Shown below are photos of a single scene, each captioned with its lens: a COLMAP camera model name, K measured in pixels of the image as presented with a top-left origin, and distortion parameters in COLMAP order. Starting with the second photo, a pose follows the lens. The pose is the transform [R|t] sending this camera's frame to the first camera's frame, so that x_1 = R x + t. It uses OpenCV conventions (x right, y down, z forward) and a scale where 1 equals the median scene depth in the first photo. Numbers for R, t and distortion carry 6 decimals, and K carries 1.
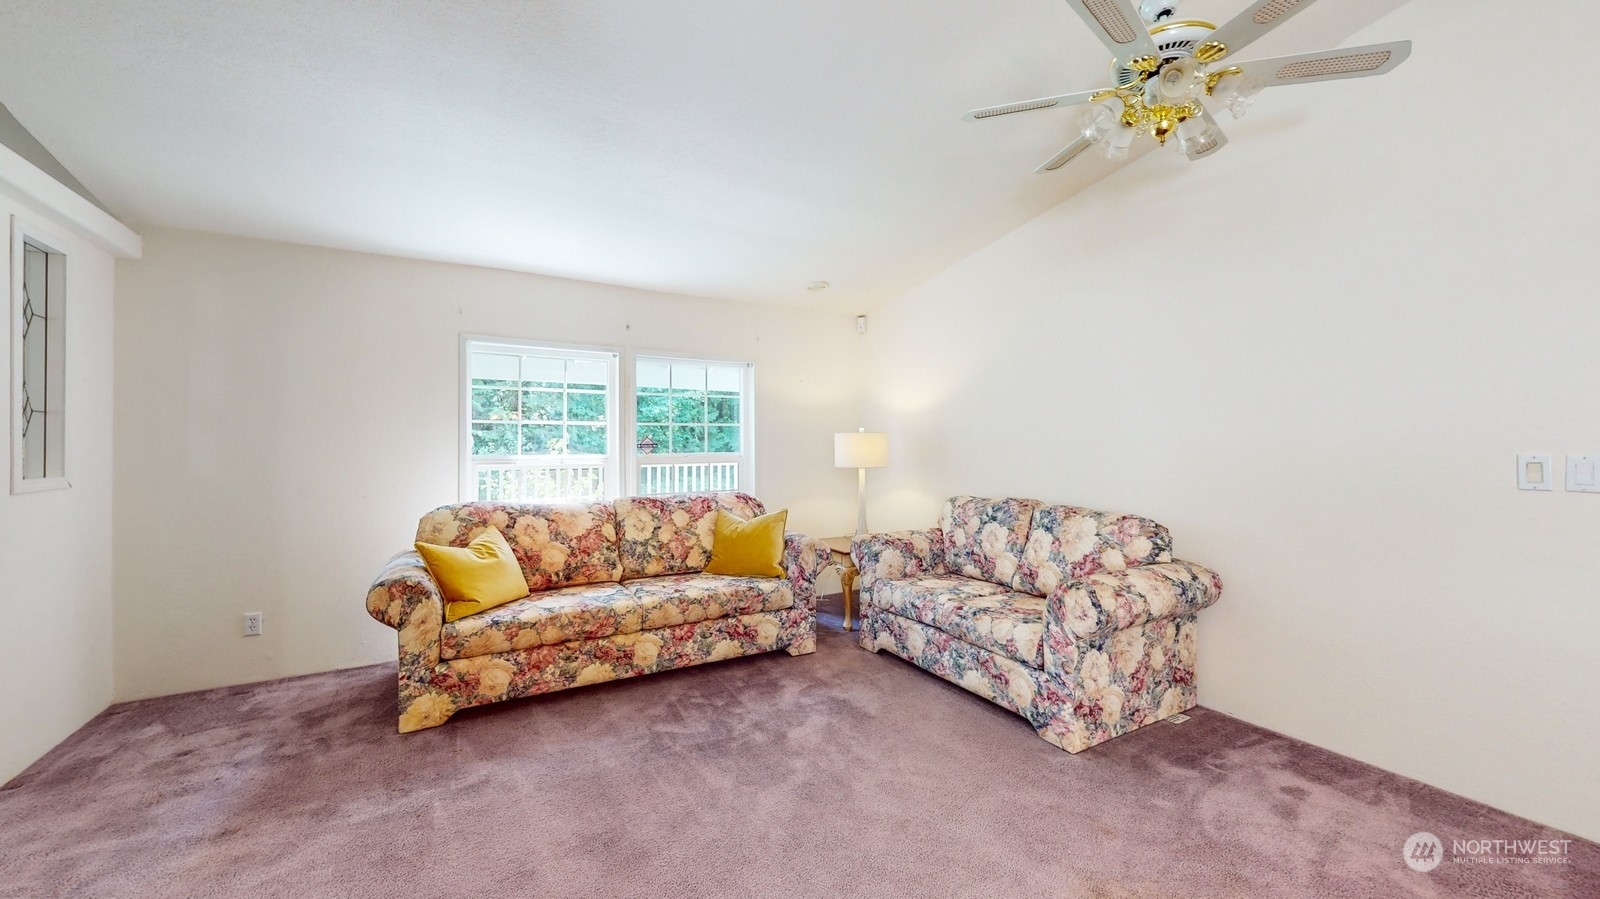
lens RADIAL K [[588.7, 0, 799.6], [0, 588.7, 452.2], [0, 0, 1]] dist [0.001256, -0.000219]
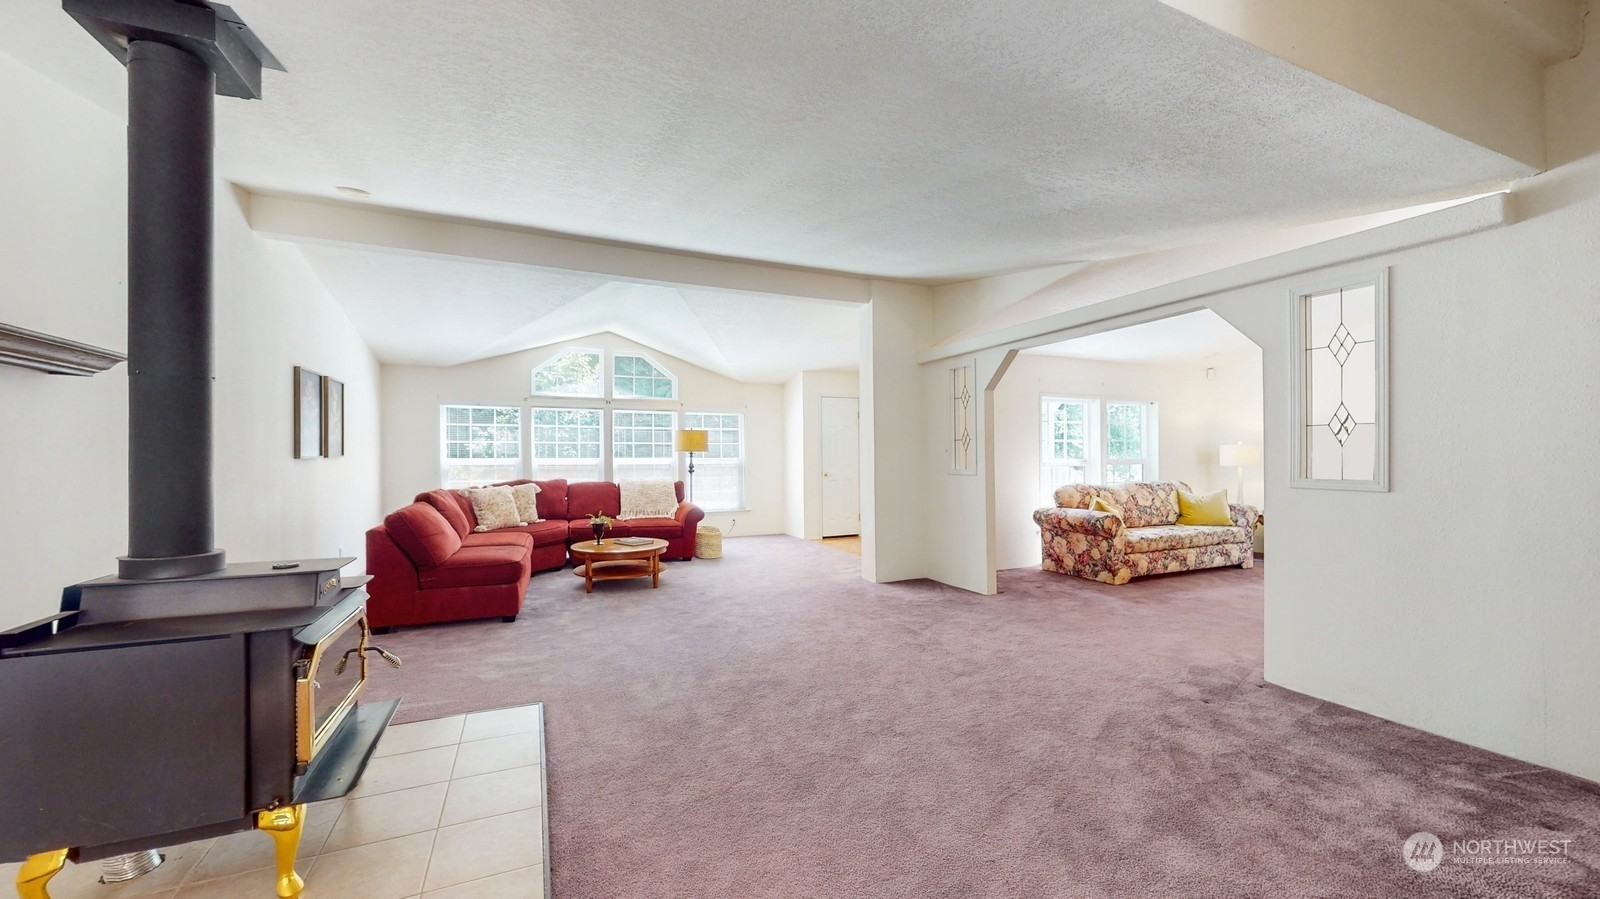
lens RADIAL K [[588.7, 0, 799.6], [0, 588.7, 452.2], [0, 0, 1]] dist [0.001256, -0.000219]
pose [[0.994317, -0.005660, -0.106310, -1.289427], [0.004255, 0.999901, -0.013439, 0.004110], [0.106376, 0.012910, 0.994242, -1.053233]]
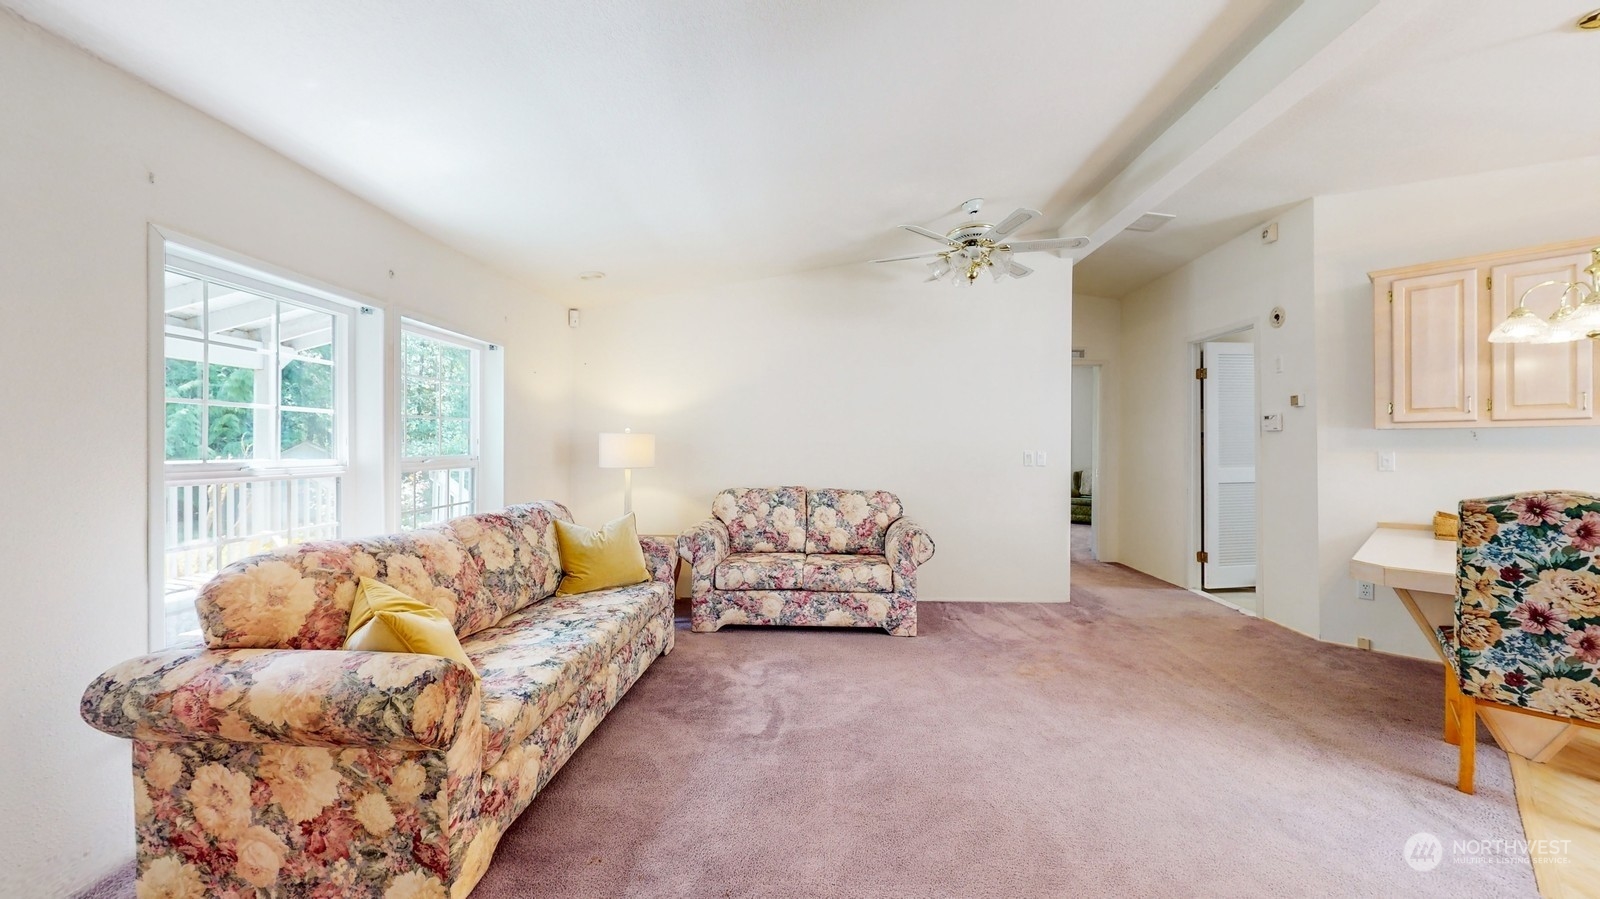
lens RADIAL K [[588.7, 0, 799.6], [0, 588.7, 452.2], [0, 0, 1]] dist [0.001256, -0.000219]
pose [[0.539214, -0.007378, 0.842136, -0.798871], [0.004221, 0.999973, 0.006058, -0.007168], [-0.842158, 0.000288, 0.539231, 0.287241]]
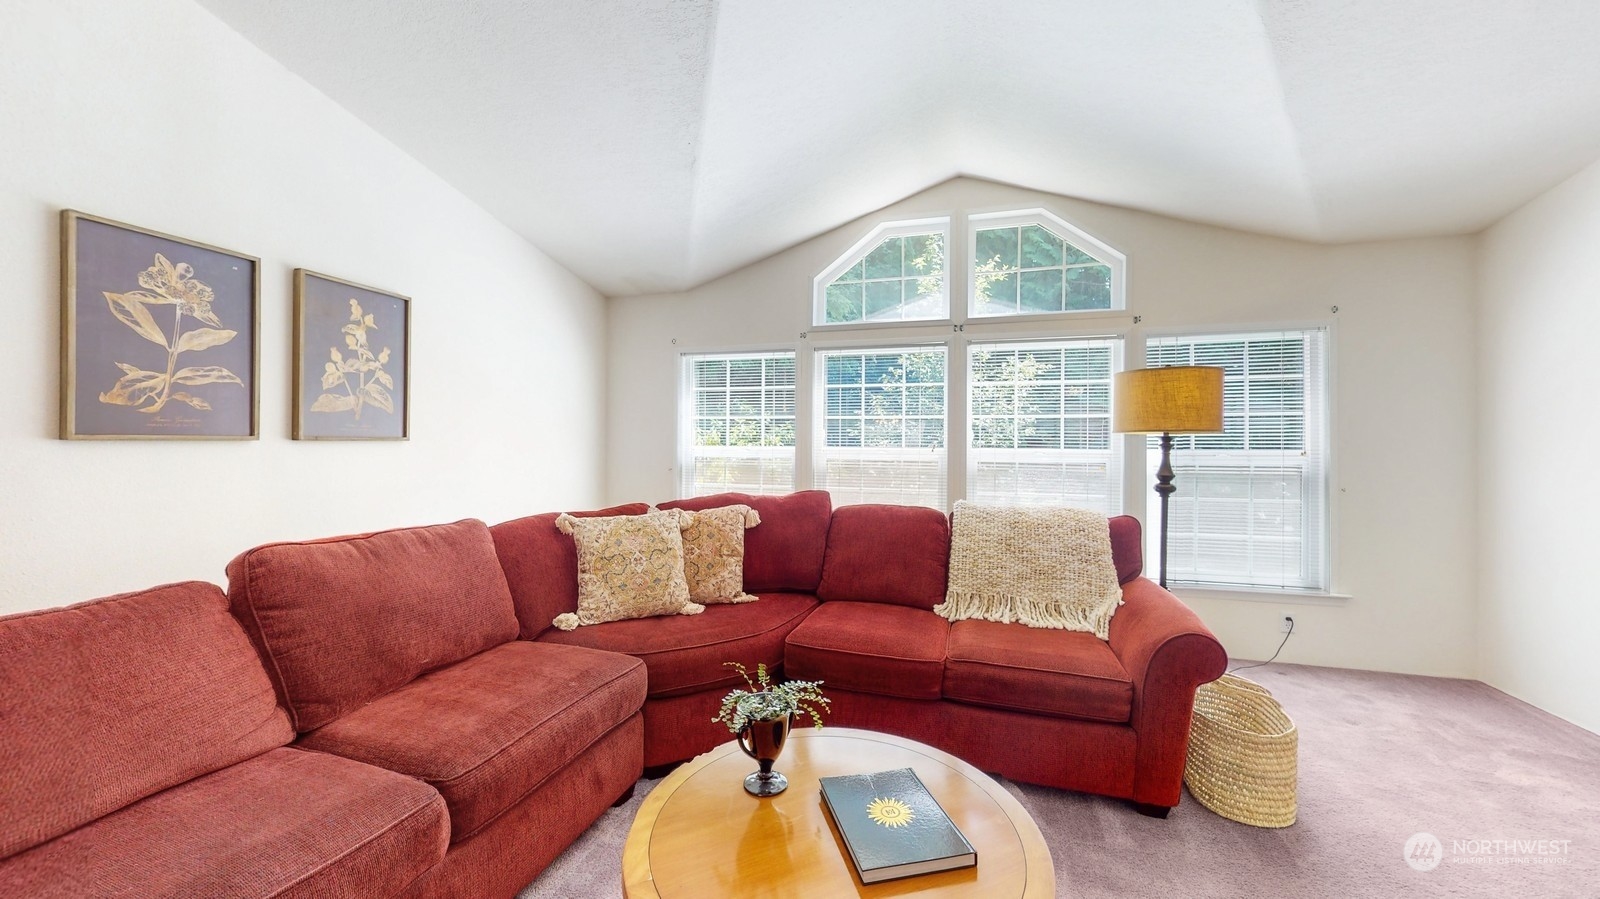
lens RADIAL K [[588.7, 0, 799.6], [0, 588.7, 452.2], [0, 0, 1]] dist [0.001256, -0.000219]
pose [[0.682506, 0.009700, -0.730815, -1.737470], [-0.010878, 0.999936, 0.003113, -0.001245], [0.730799, 0.005825, 0.682568, 0.366186]]
